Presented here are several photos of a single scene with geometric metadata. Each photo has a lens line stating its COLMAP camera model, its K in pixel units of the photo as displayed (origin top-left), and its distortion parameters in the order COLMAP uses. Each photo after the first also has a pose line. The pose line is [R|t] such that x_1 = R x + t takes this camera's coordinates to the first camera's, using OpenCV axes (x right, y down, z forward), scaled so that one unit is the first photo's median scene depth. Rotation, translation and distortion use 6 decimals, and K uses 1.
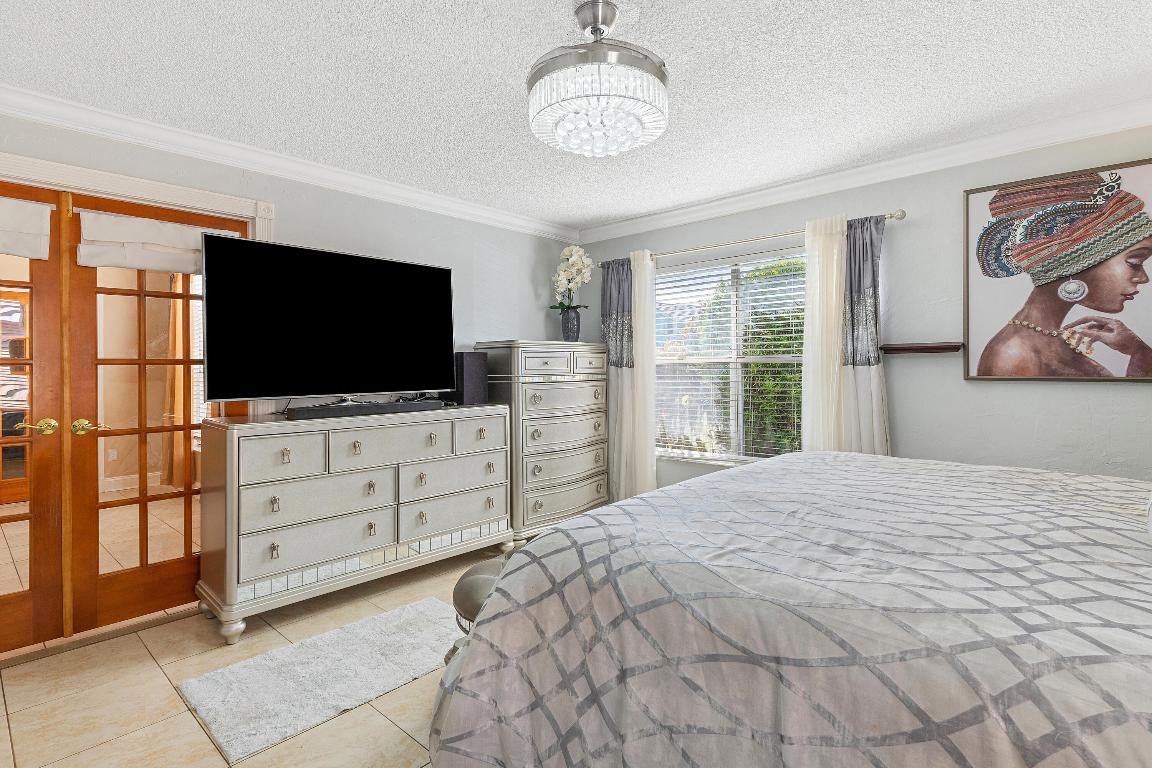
lens RADIAL K [[565.6, 0, 574.8], [0, 565.6, 375.8], [0, 0, 1]] dist [0.001479, 0.001078]
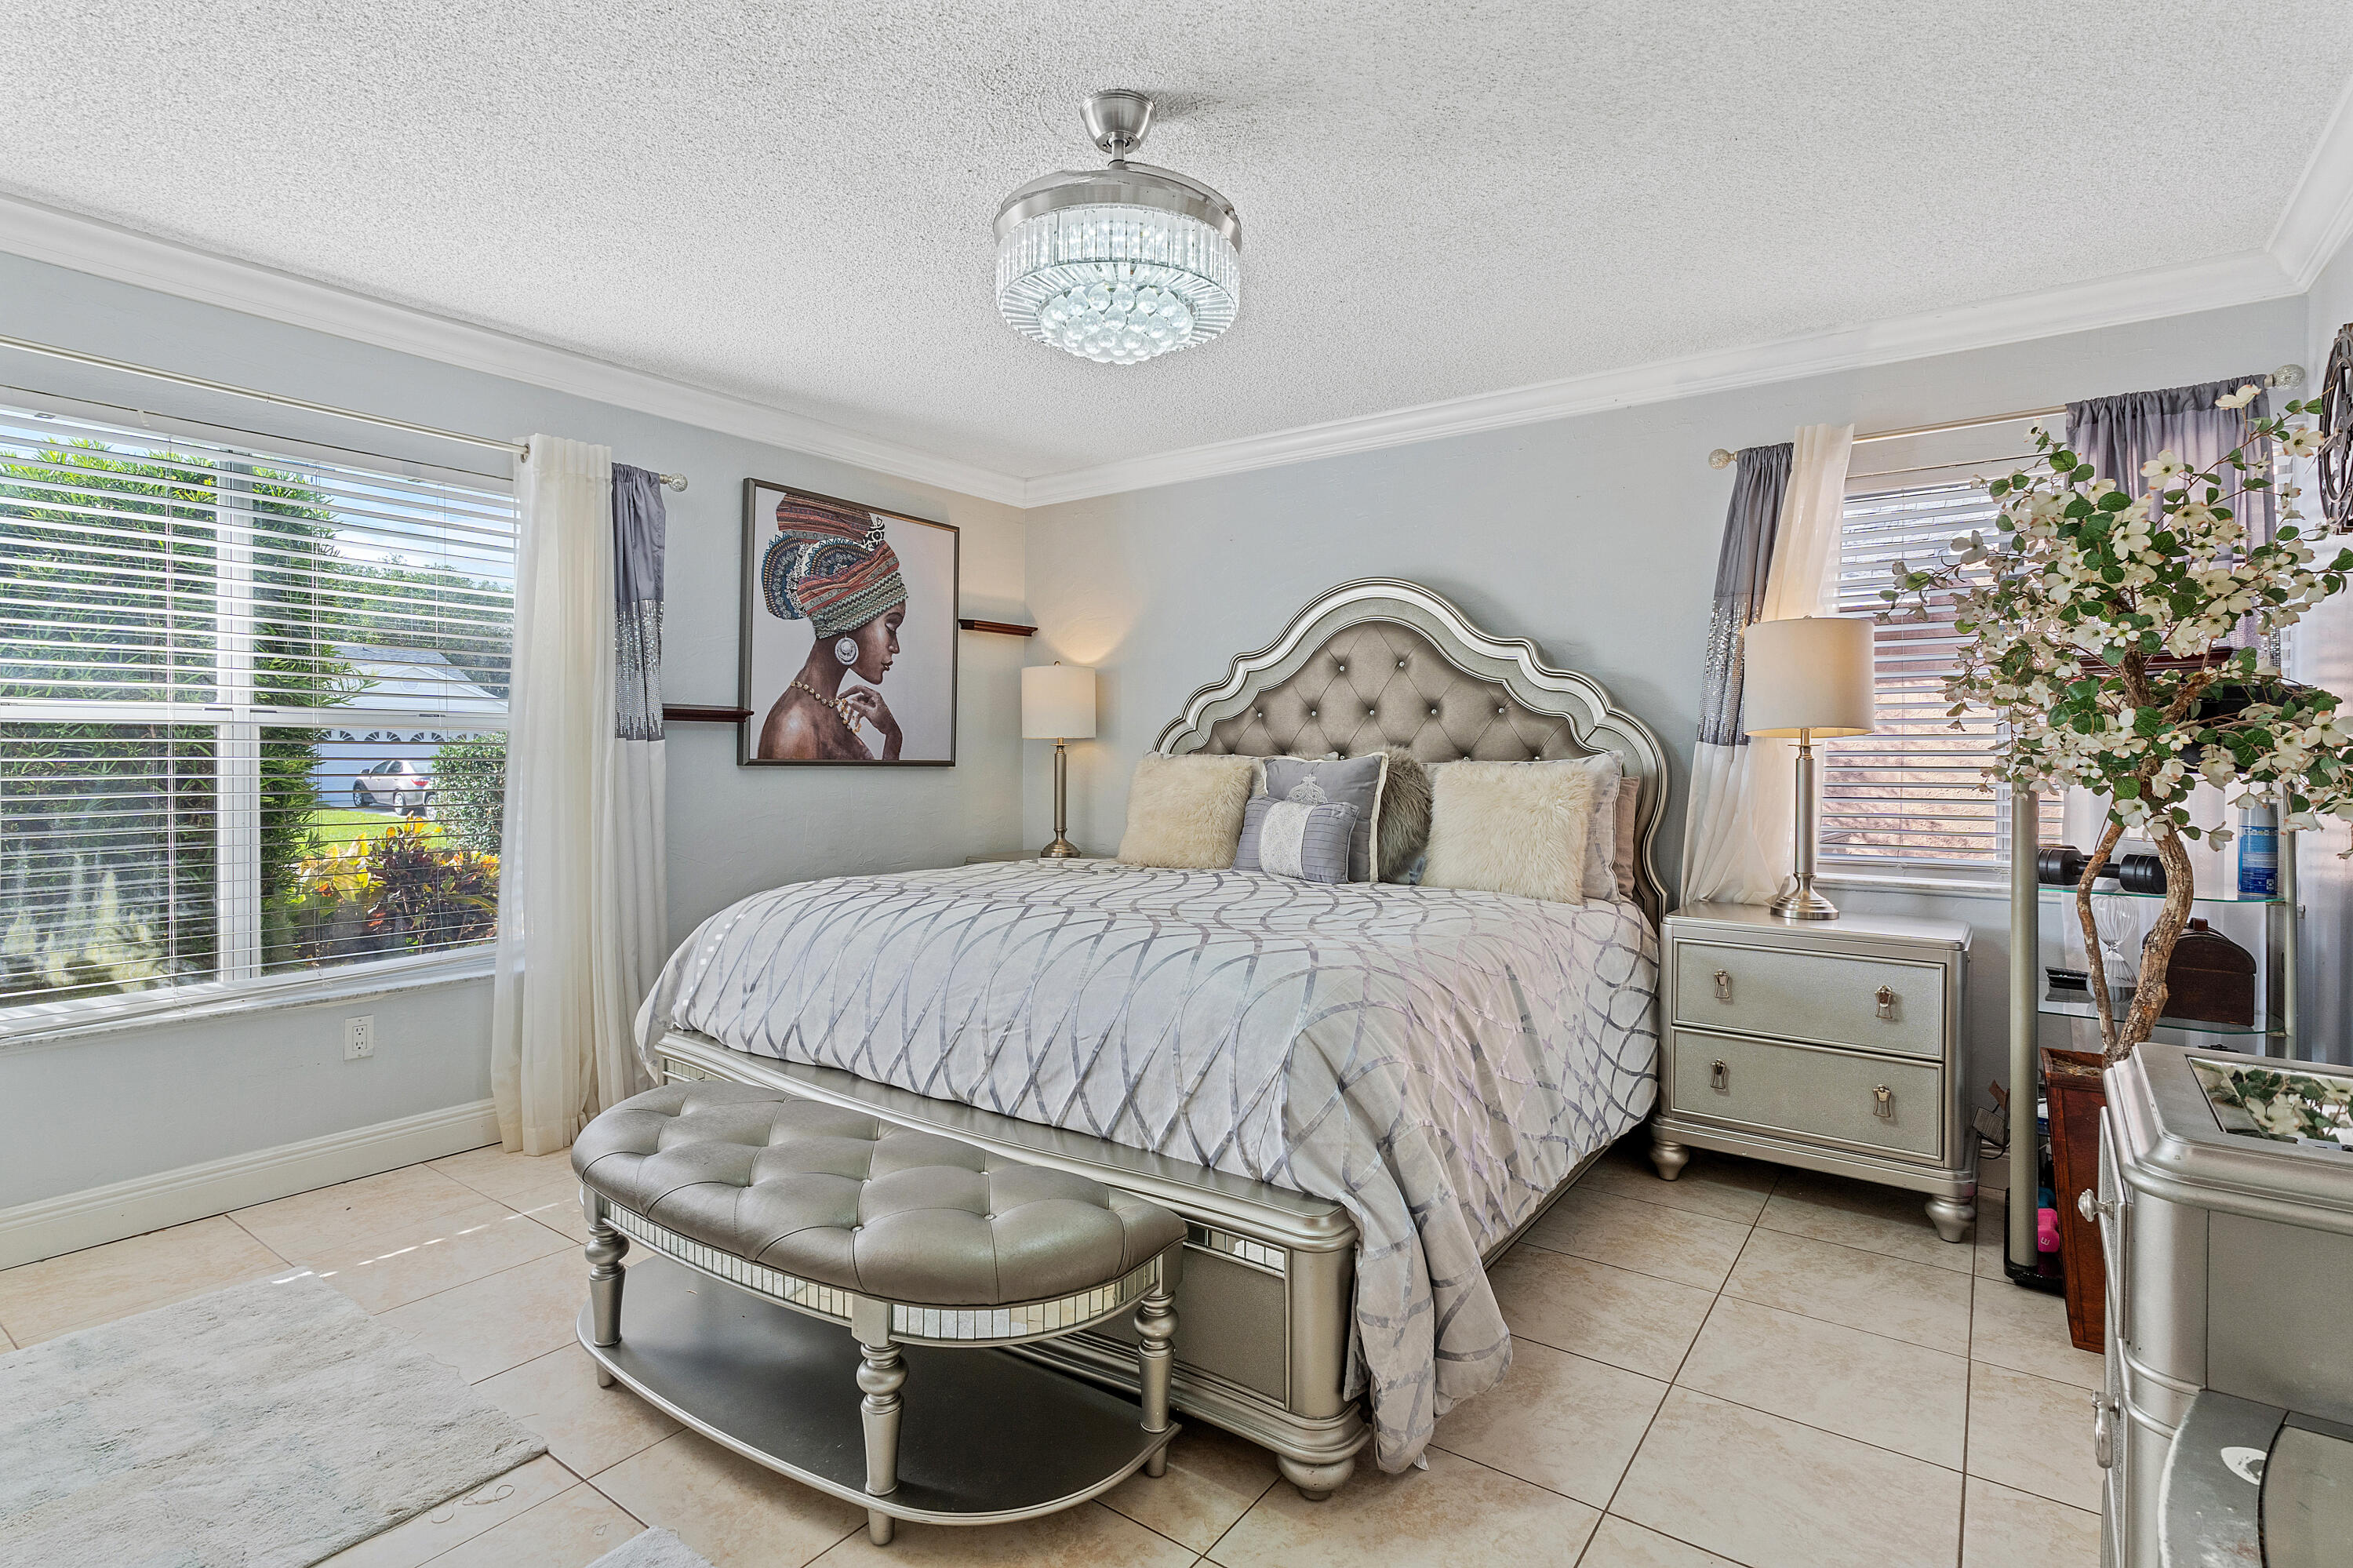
lens RADIAL K [[1155.3, 0, 1172.9], [0, 1155.3, 772.3], [0, 0, 1]] dist [0.001479, 0.001078]
pose [[-0.121824, -0.008283, 0.992517, -0.749913], [0.004327, 0.999951, 0.008876, 0.006493], [-0.992542, 0.005376, -0.121782, 0.715902]]
